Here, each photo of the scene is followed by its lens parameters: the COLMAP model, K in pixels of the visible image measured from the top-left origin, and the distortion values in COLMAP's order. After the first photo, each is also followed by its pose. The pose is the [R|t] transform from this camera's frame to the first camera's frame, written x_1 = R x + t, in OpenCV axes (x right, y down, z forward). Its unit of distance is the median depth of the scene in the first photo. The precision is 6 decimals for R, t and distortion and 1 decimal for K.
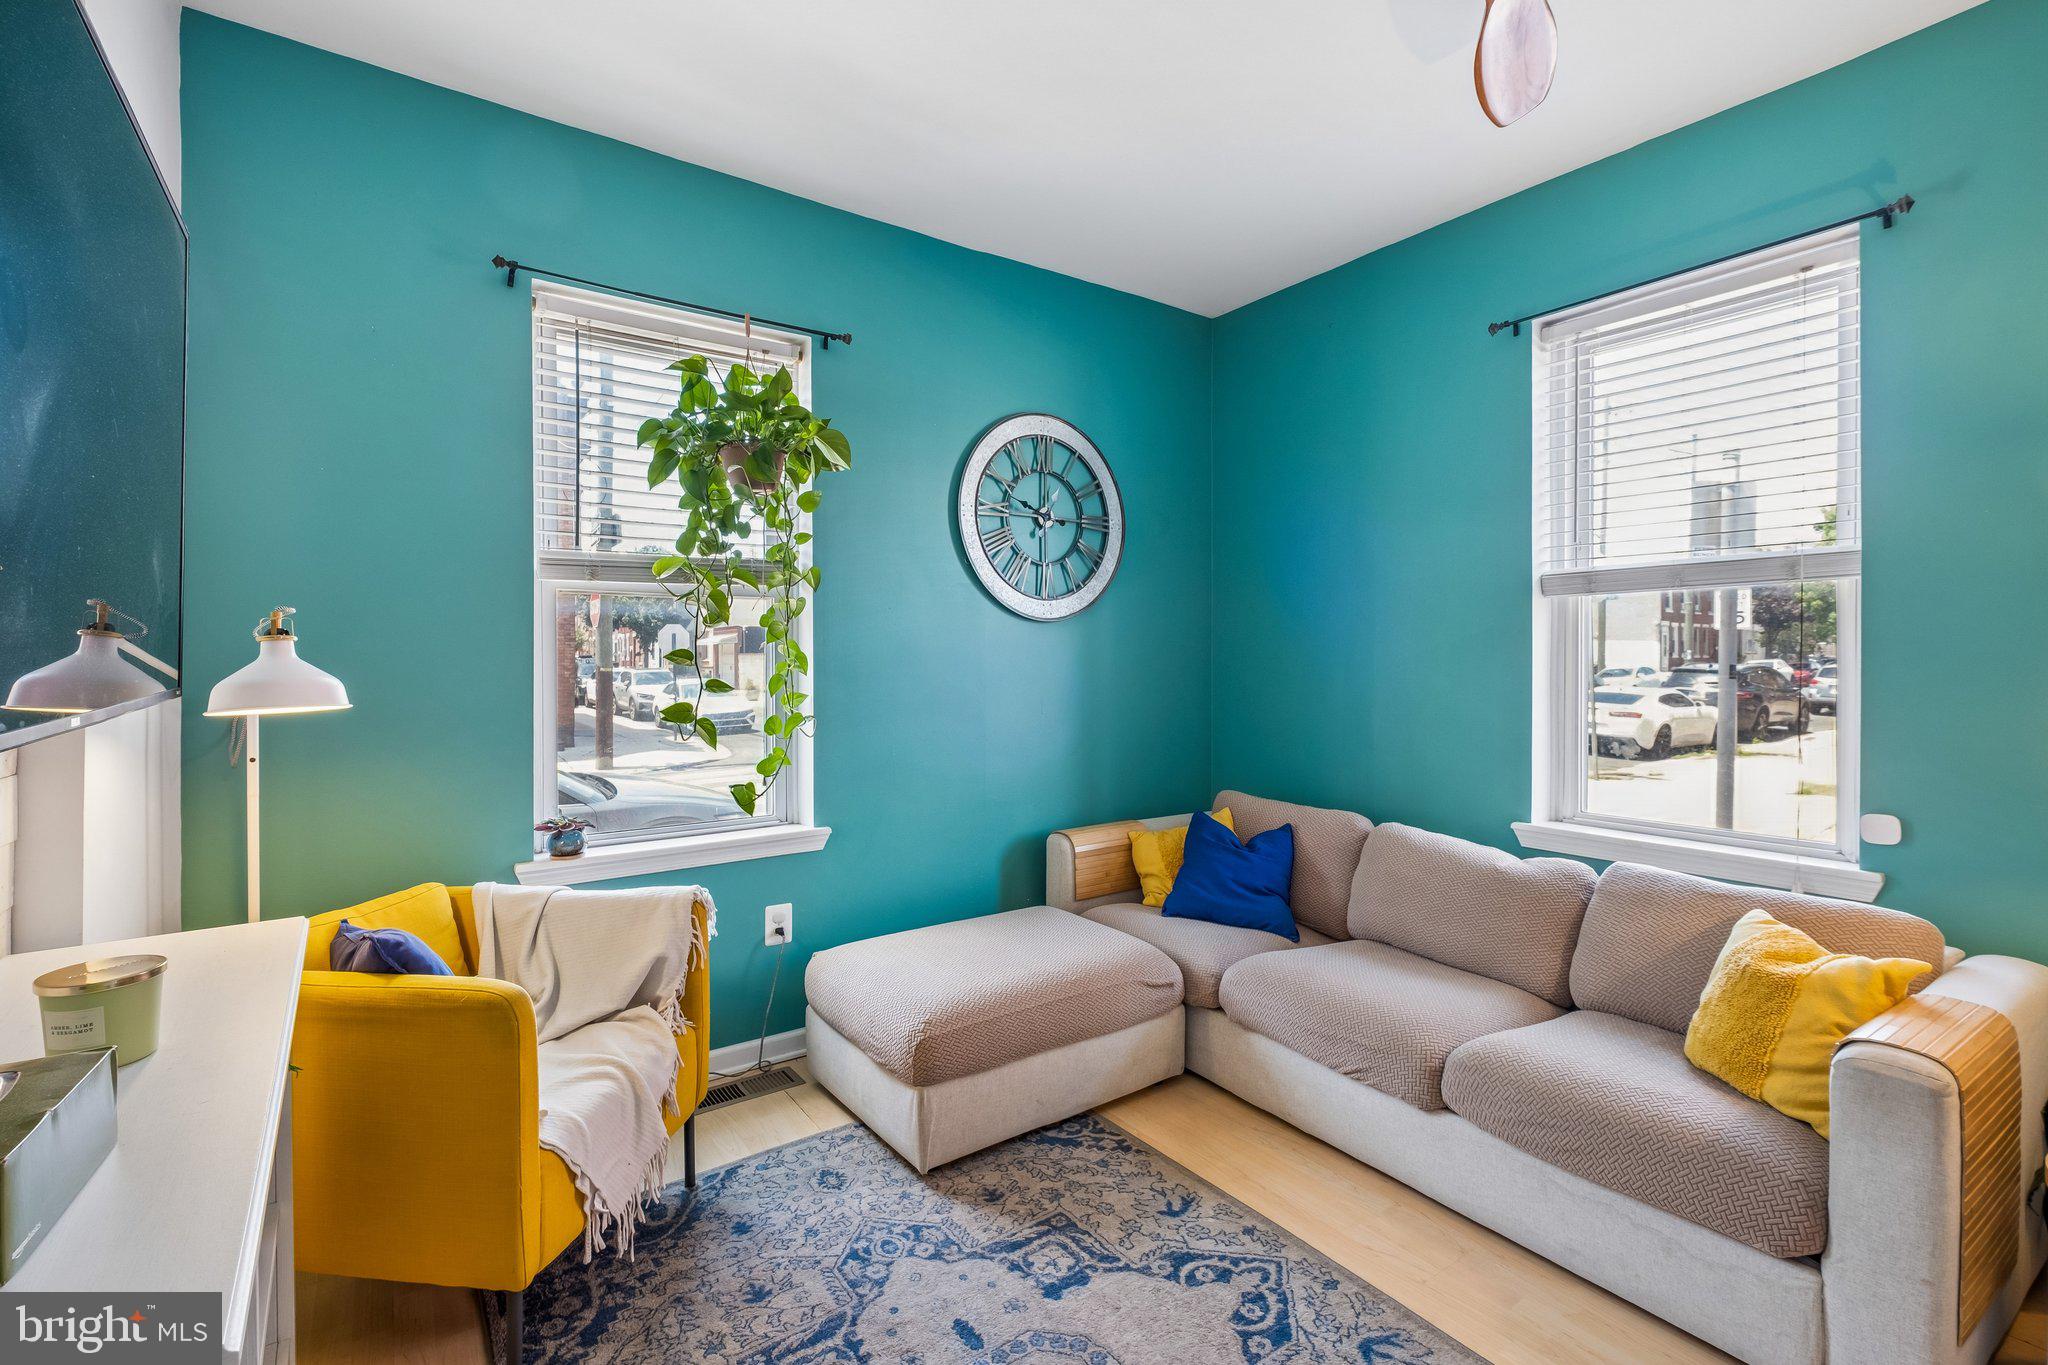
lens RADIAL K [[899.7, 0, 1006.8], [0, 899.7, 675.2], [0, 0, 1]] dist [-0.003539, 0.000219]
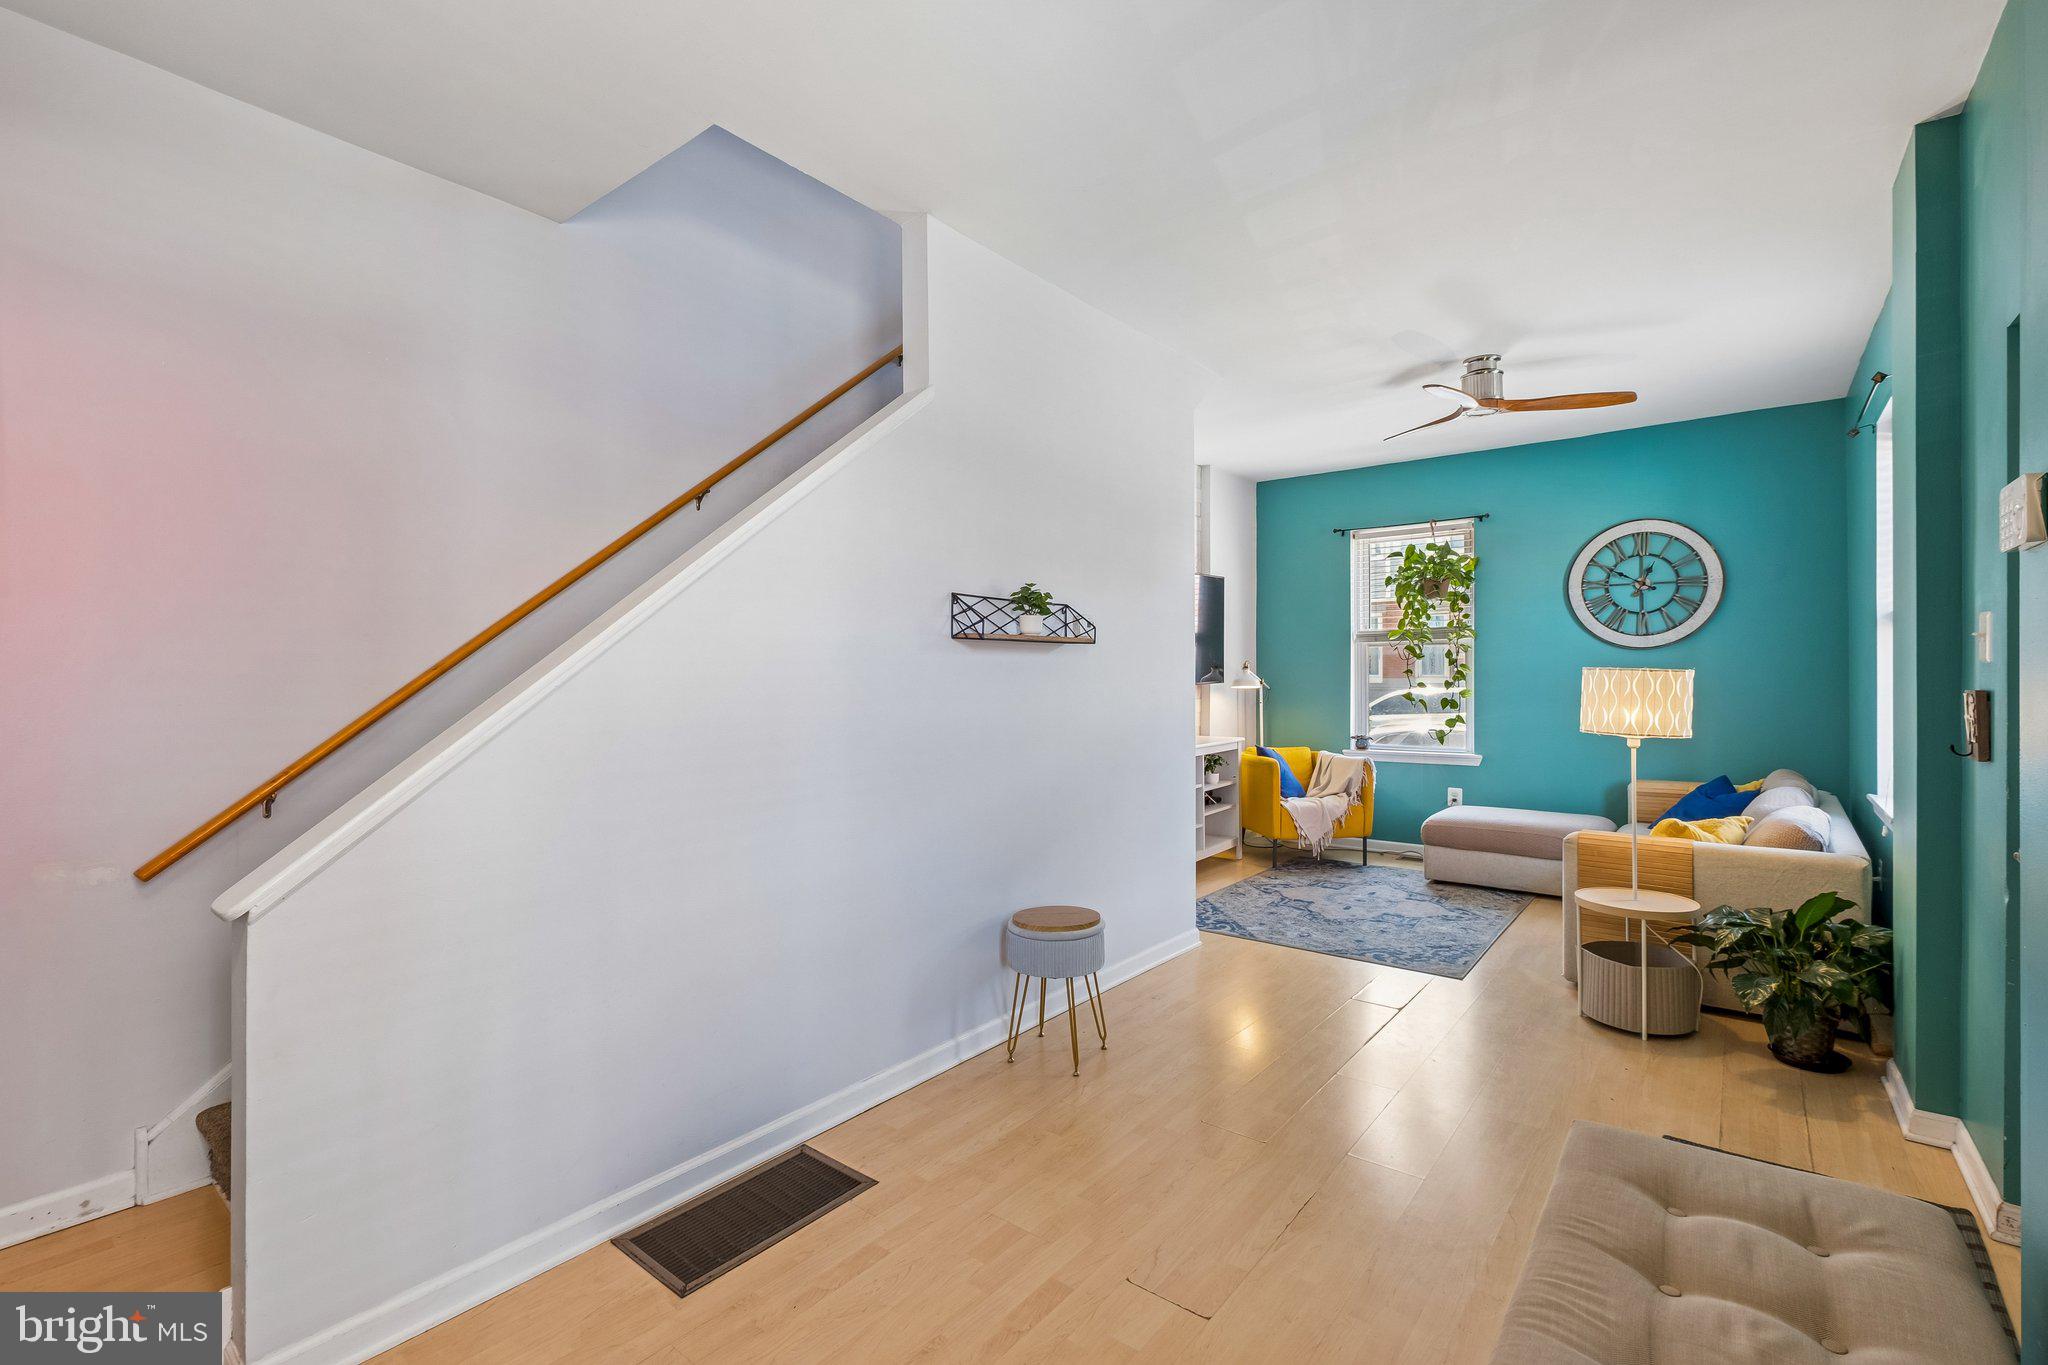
lens RADIAL K [[917.2, 0, 995.1], [0, 917.2, 660.9], [0, 0, 1]] dist [-0.003817, -0.000623]
pose [[0.276773, -0.012723, -0.960851, 1.694955], [-0.011839, 0.999791, -0.016649, 0.002649], [0.960863, 0.015984, 0.276564, -0.725120]]
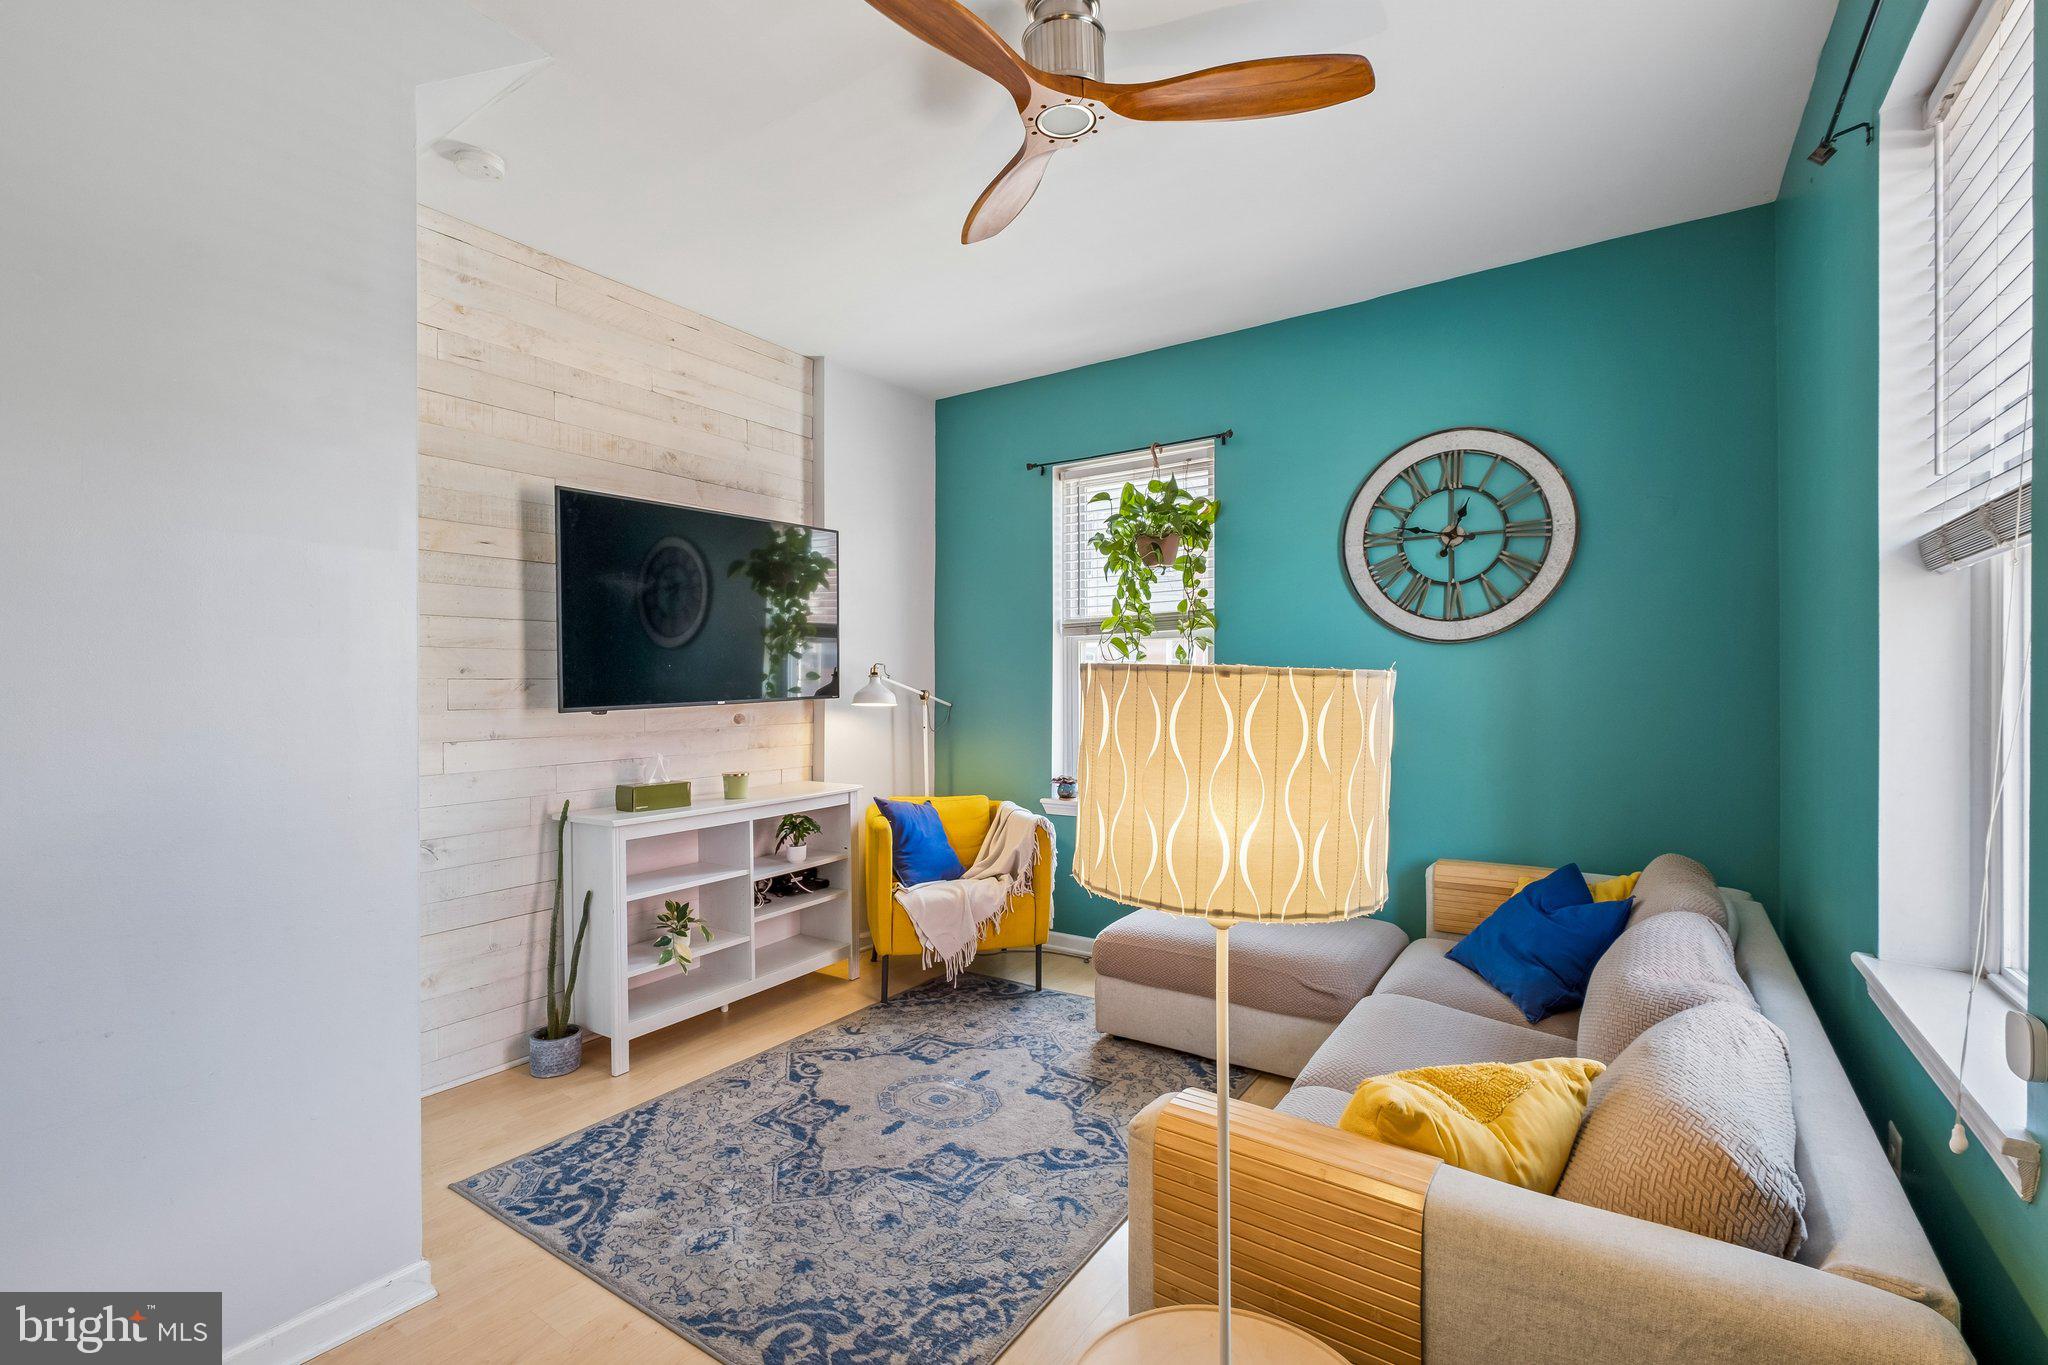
lens RADIAL K [[899.7, 0, 1006.8], [0, 899.7, 675.2], [0, 0, 1]] dist [-0.003539, 0.000219]
pose [[0.352763, -0.008263, -0.935676, 1.031863], [-0.010588, 0.999862, -0.012822, -0.009151], [0.935653, 0.014430, 0.352627, 0.275258]]
